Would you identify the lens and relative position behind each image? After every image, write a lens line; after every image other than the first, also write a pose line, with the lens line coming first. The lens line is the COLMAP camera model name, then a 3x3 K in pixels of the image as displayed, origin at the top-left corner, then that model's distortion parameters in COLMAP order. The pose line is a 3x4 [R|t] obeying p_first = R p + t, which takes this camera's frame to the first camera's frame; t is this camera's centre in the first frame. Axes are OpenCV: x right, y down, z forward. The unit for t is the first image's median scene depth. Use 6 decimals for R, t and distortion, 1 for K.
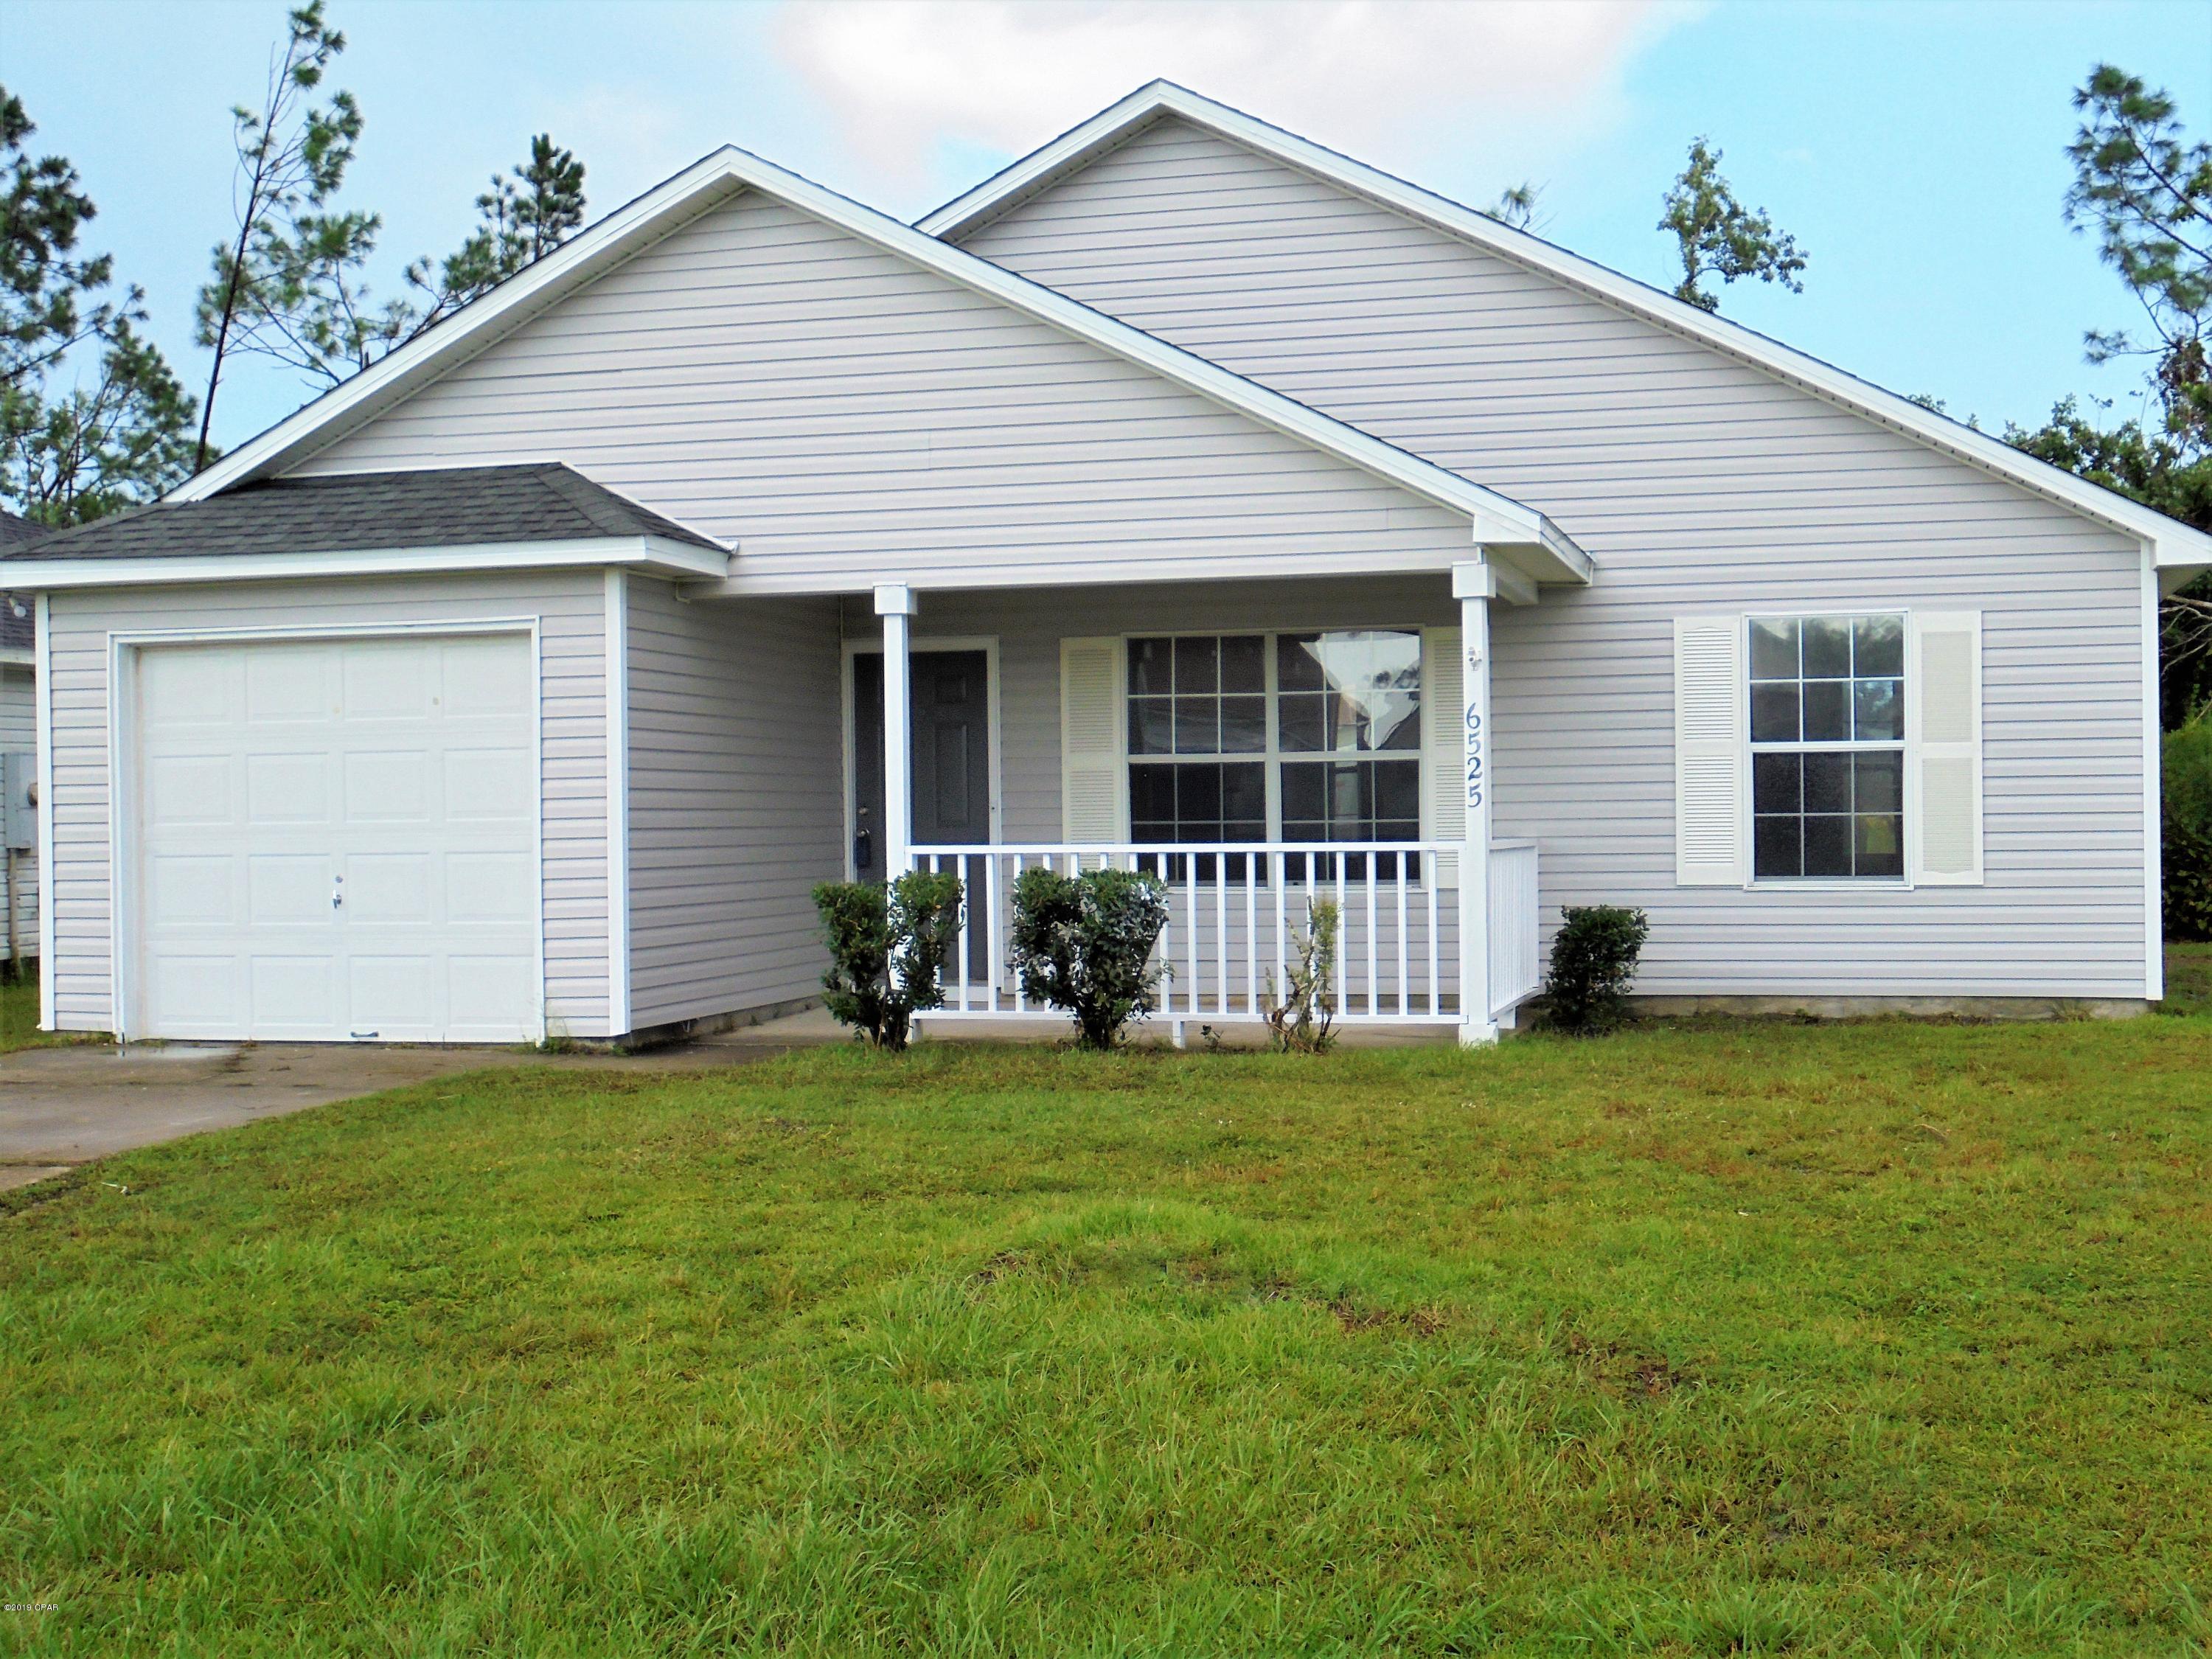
lens RADIAL K [[2756.6, 0, 1077.4], [0, 2756.6, 893.3], [0, 0, 1]] dist [-0.037076, 0.000000]
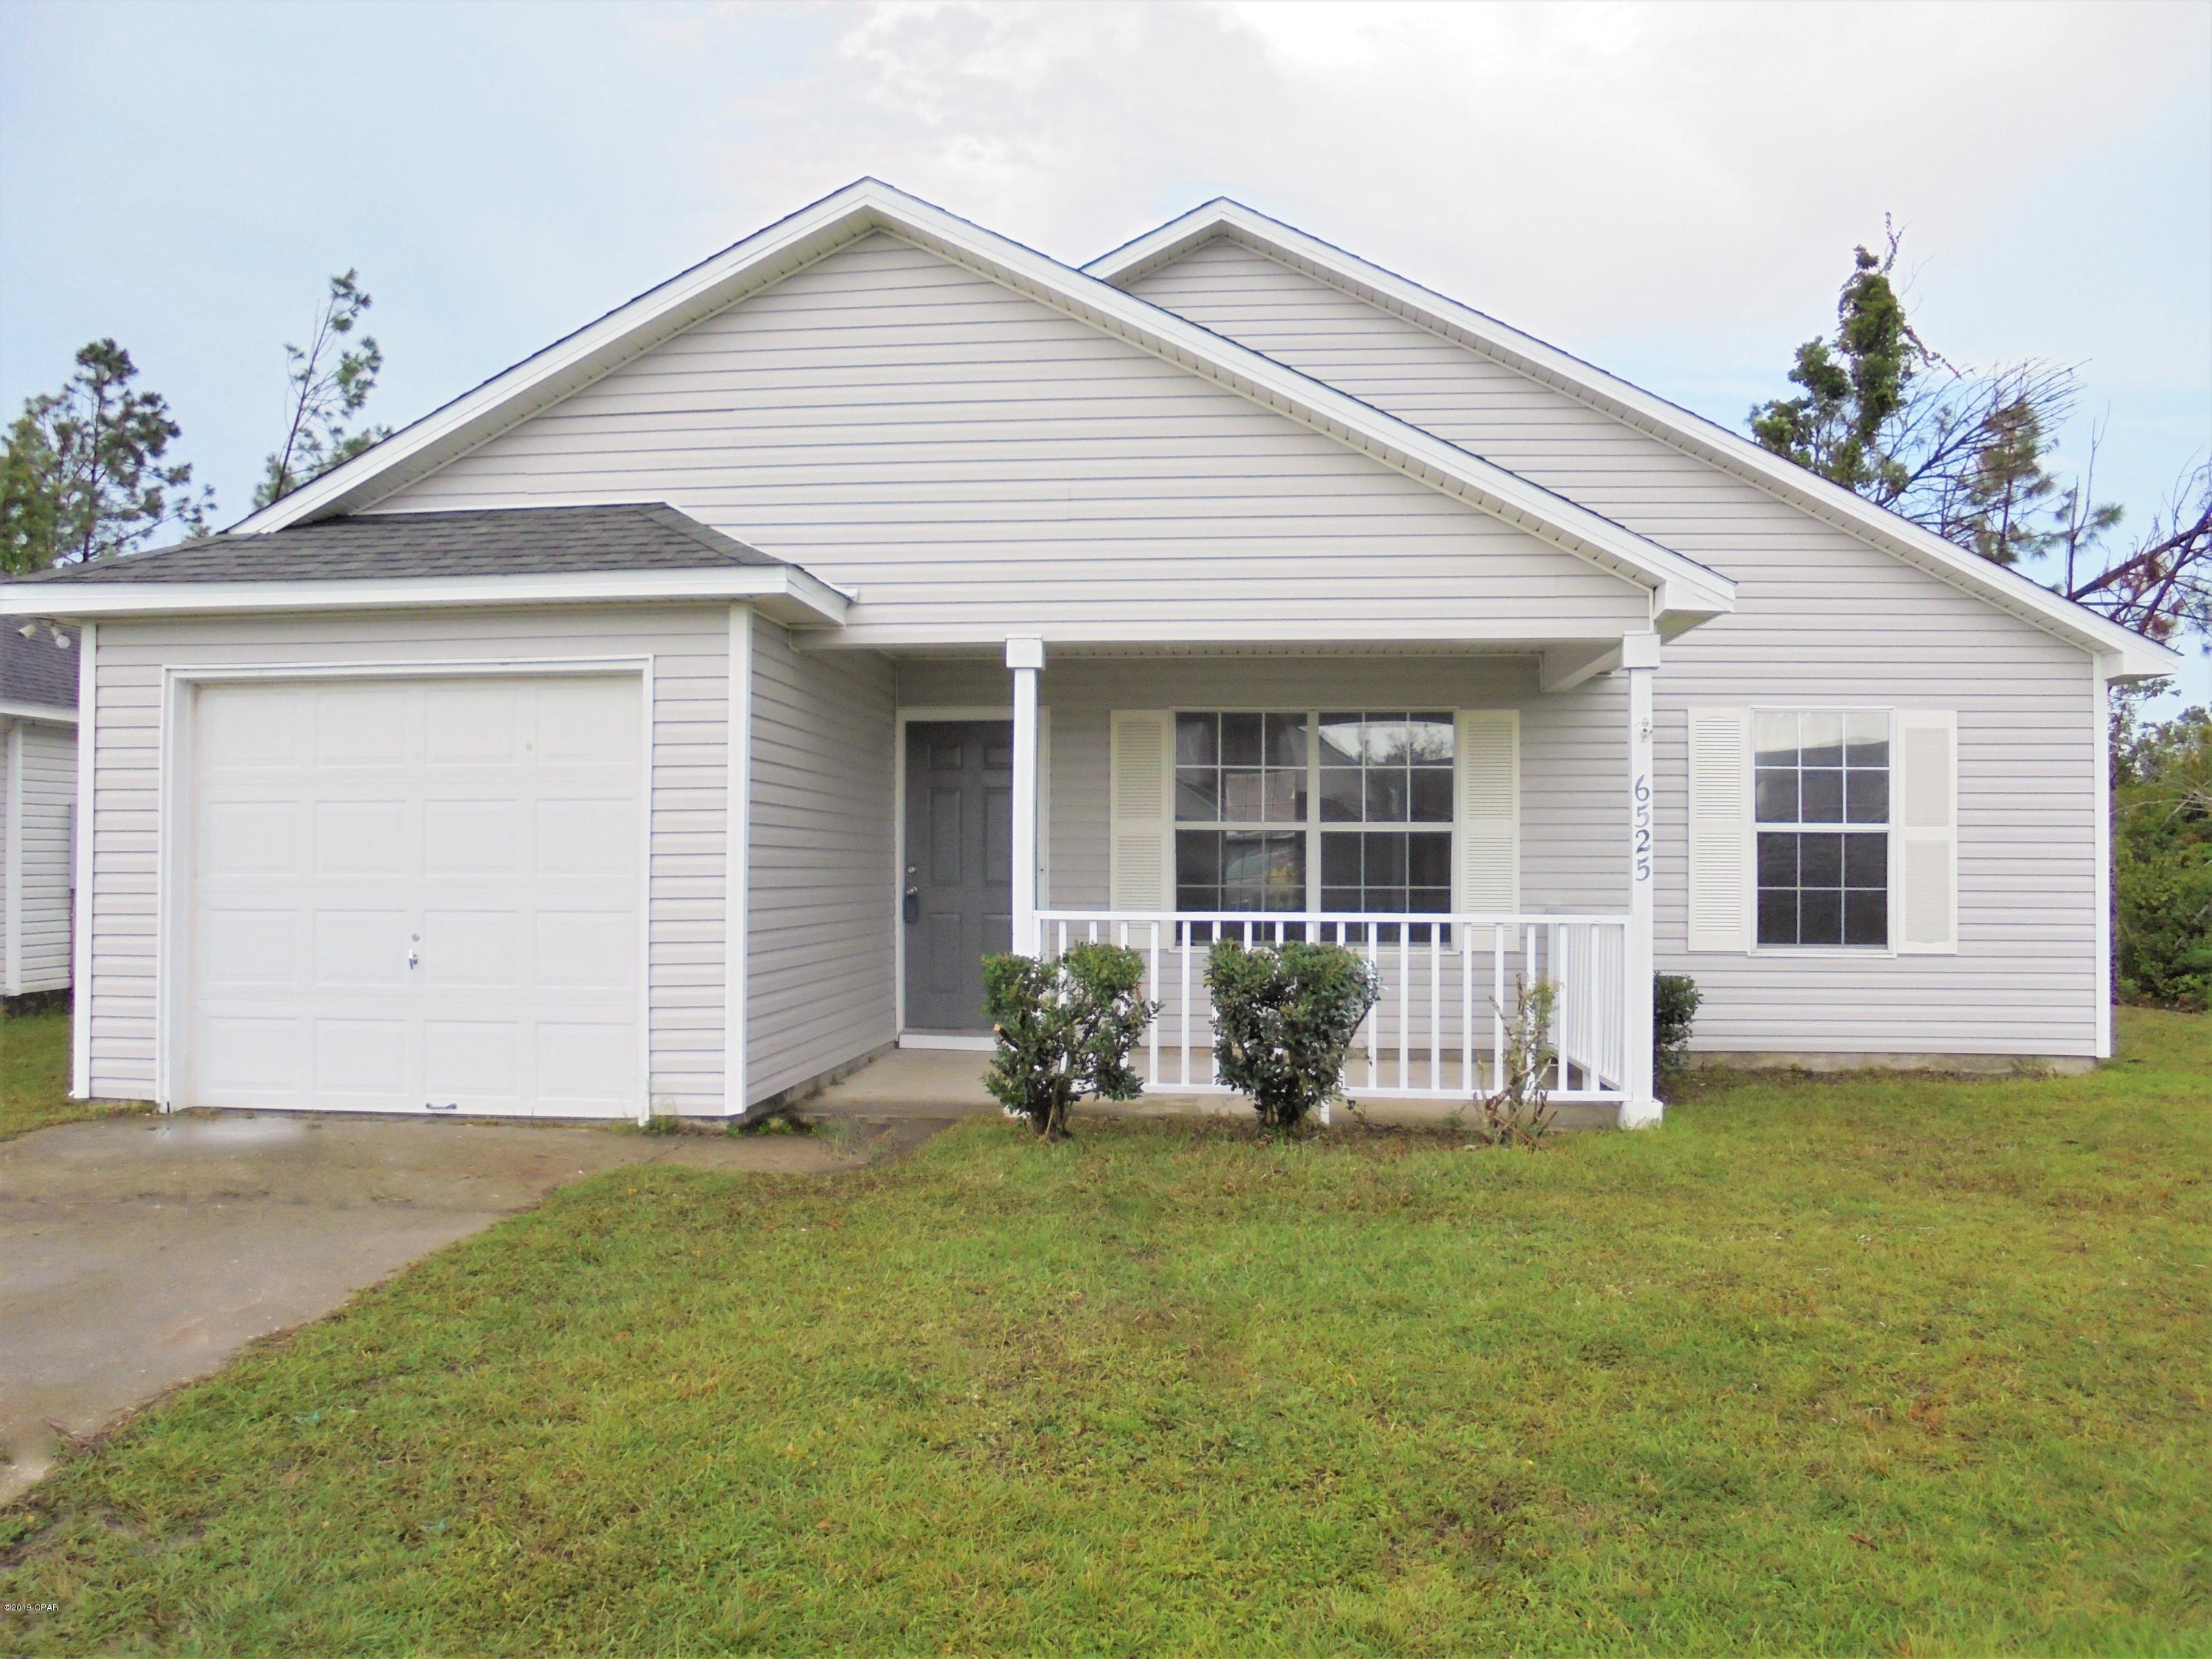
lens RADIAL K [[1712.1, 0, 1098.9], [0, 1712.1, 858.8], [0, 0, 1]] dist [-0.127644, 0.103249]
pose [[0.985989, 0.017539, 0.165885, -0.131526], [-0.012155, 0.999368, -0.033417, -0.014904], [-0.166366, 0.030932, 0.985579, 0.390633]]
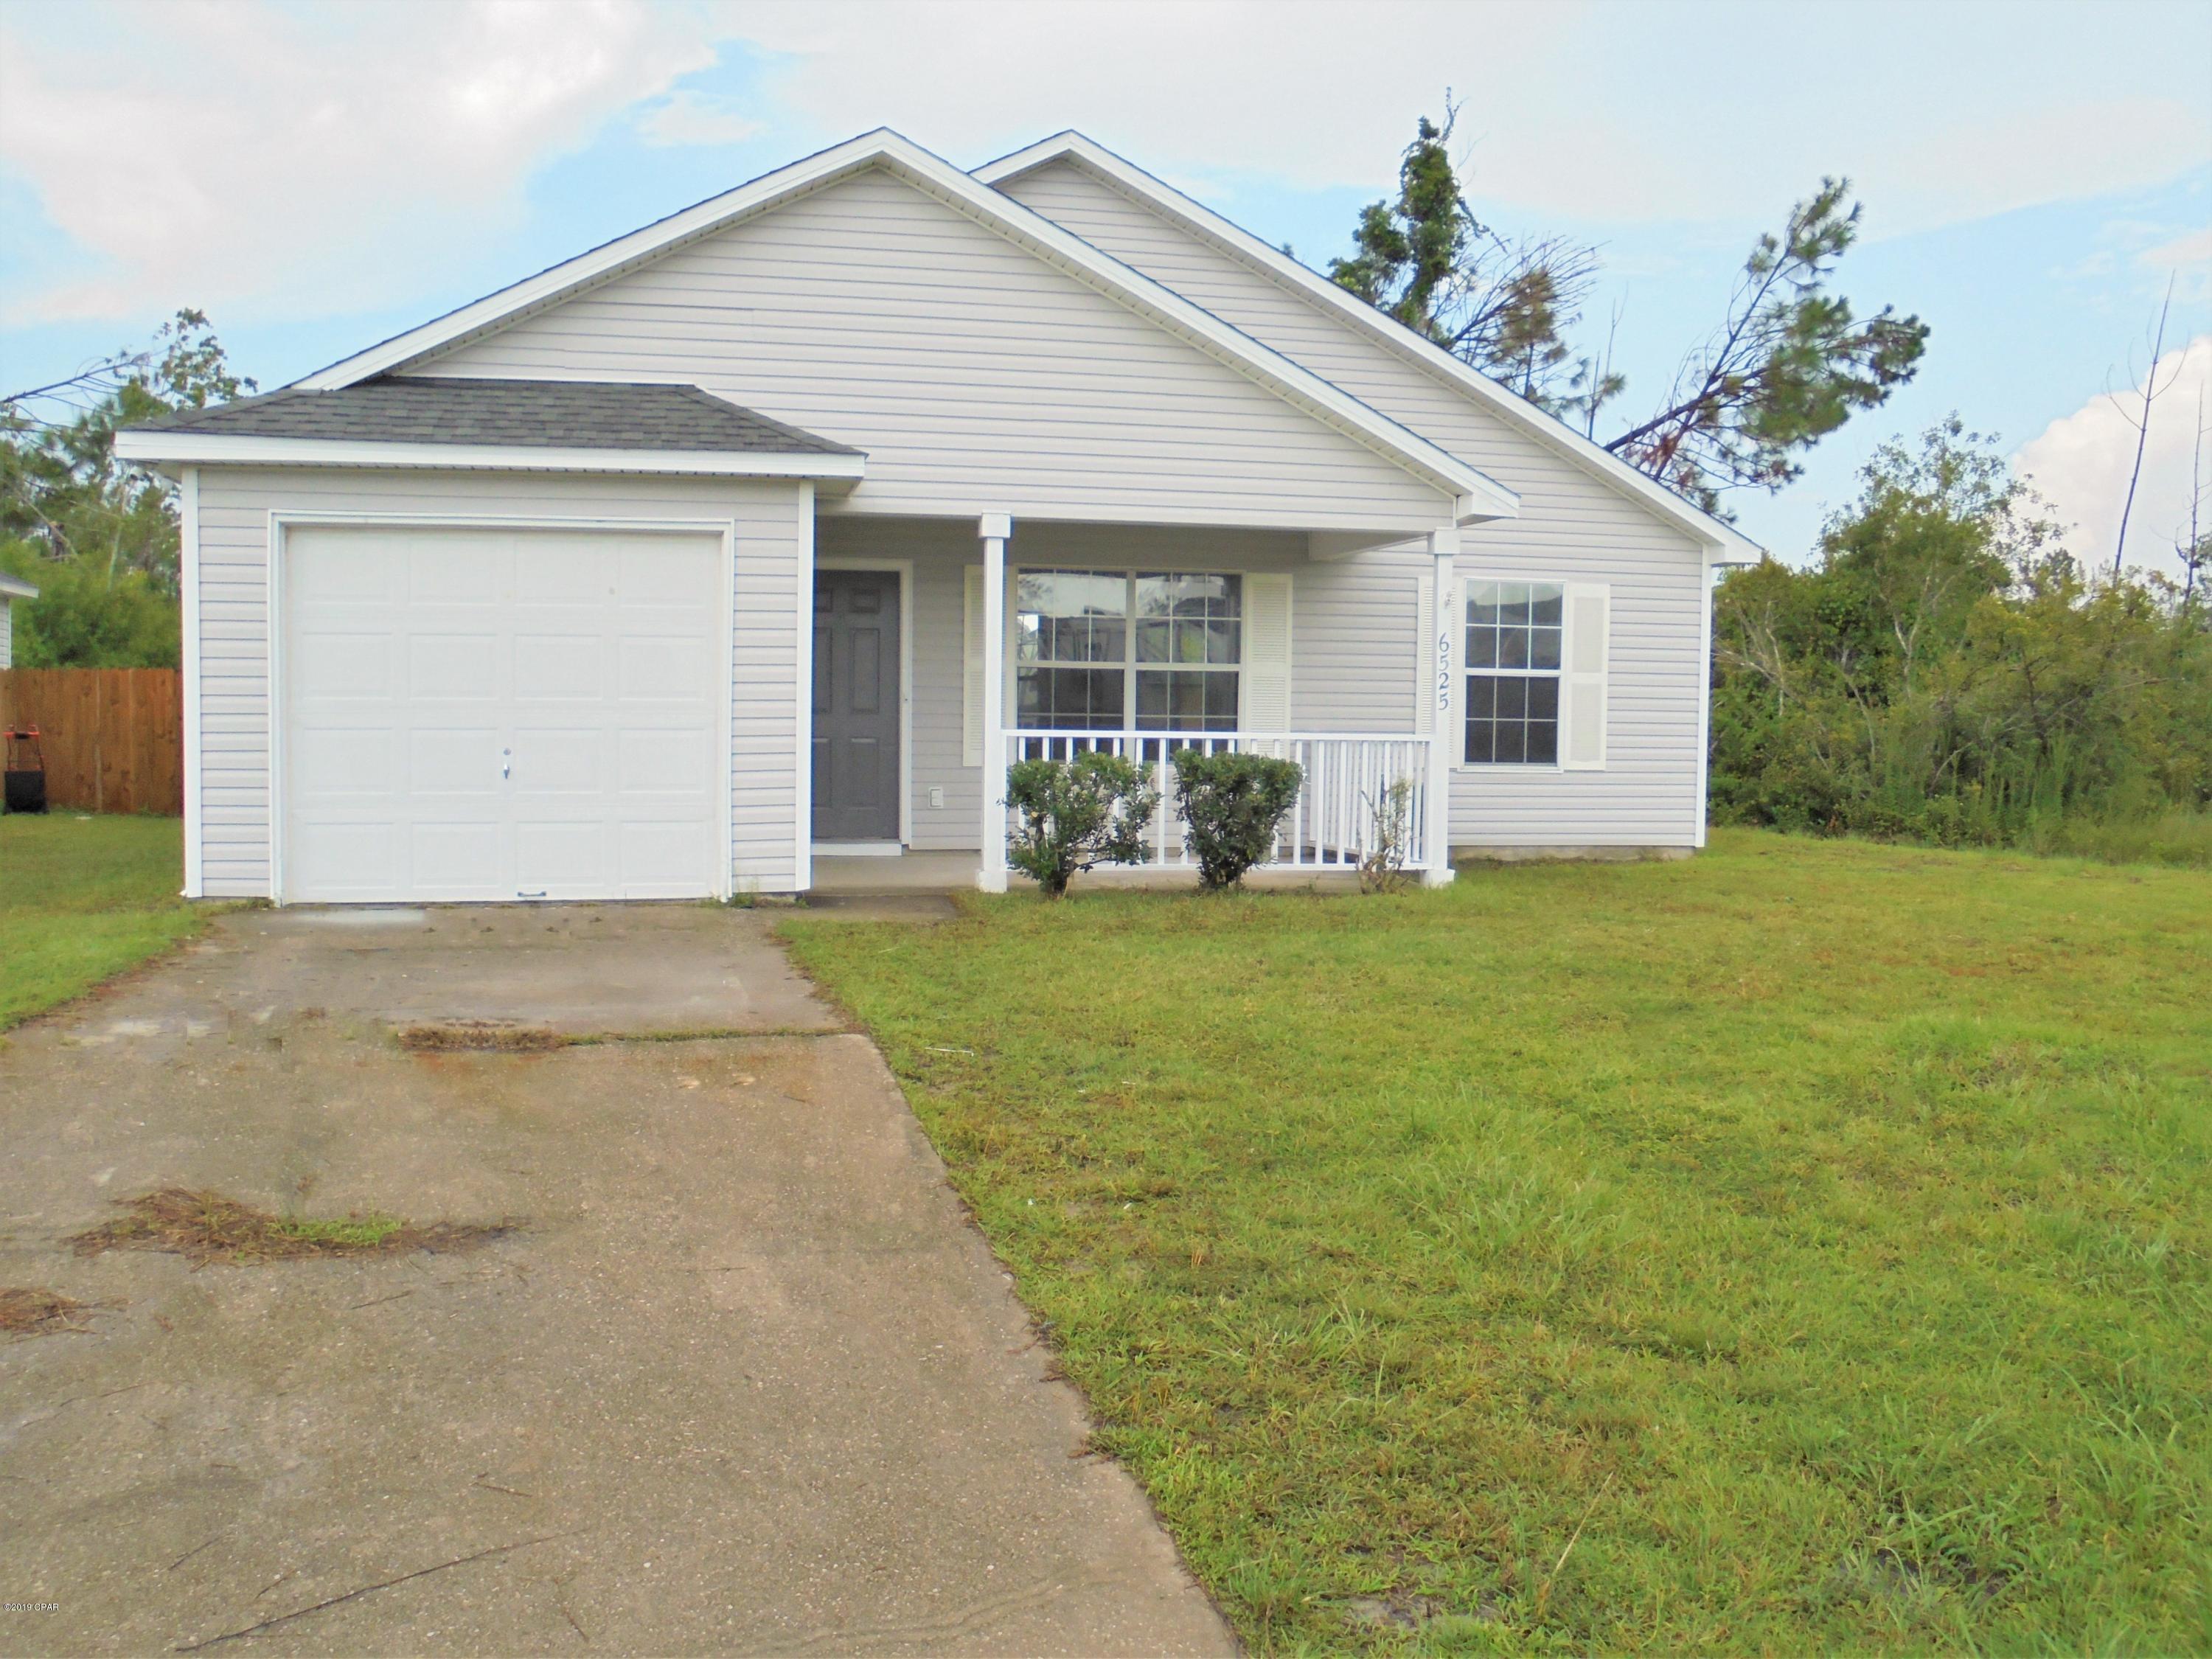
lens RADIAL K [[1925.1, 0, 1101.6], [0, 1925.1, 872.6], [0, 0, 1]] dist [-0.087146, 0.013348]
pose [[0.883751, -0.016150, 0.467679, -0.399051], [-0.009551, 0.998574, 0.052532, 0.000683], [-0.467860, -0.050892, 0.882336, 0.215722]]
